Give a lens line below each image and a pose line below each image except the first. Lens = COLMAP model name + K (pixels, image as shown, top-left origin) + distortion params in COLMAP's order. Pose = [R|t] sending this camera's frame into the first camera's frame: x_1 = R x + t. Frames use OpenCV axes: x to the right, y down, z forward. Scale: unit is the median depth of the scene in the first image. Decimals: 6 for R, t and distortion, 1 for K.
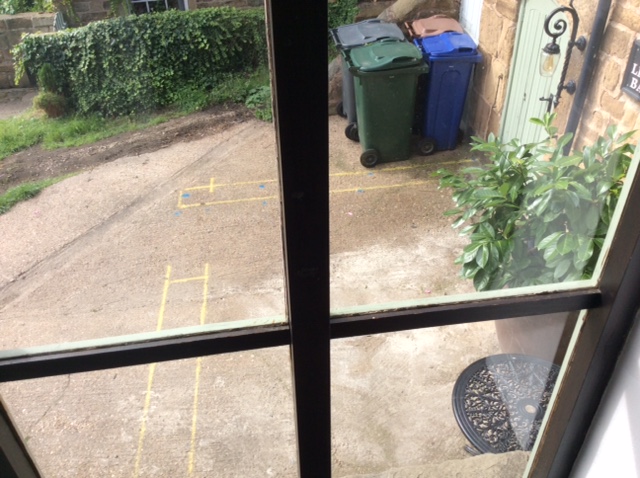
lens RADIAL K [[580.4, 0, 328.5], [0, 580.4, 254.8], [0, 0, 1]] dist [0.107003, -0.192579]
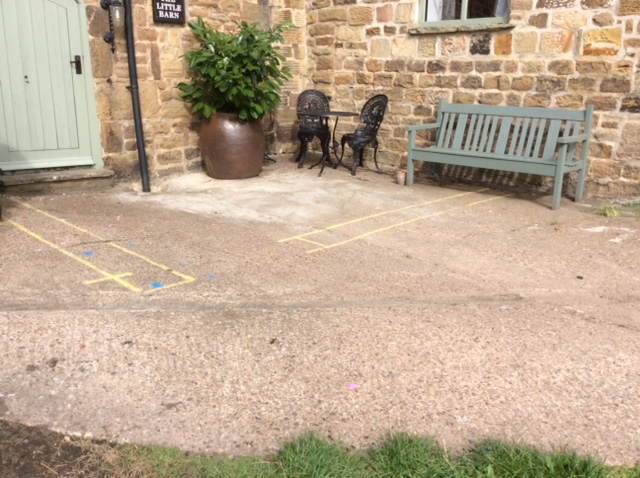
lens RADIAL K [[580.4, 0, 328.5], [0, 580.4, 254.8], [0, 0, 1]] dist [0.107003, -0.192579]
pose [[-0.637252, -0.217582, 0.739302, -0.893784], [0.460798, 0.661360, 0.591835, -0.444432], [-0.617718, 0.717816, -0.321192, 1.249348]]
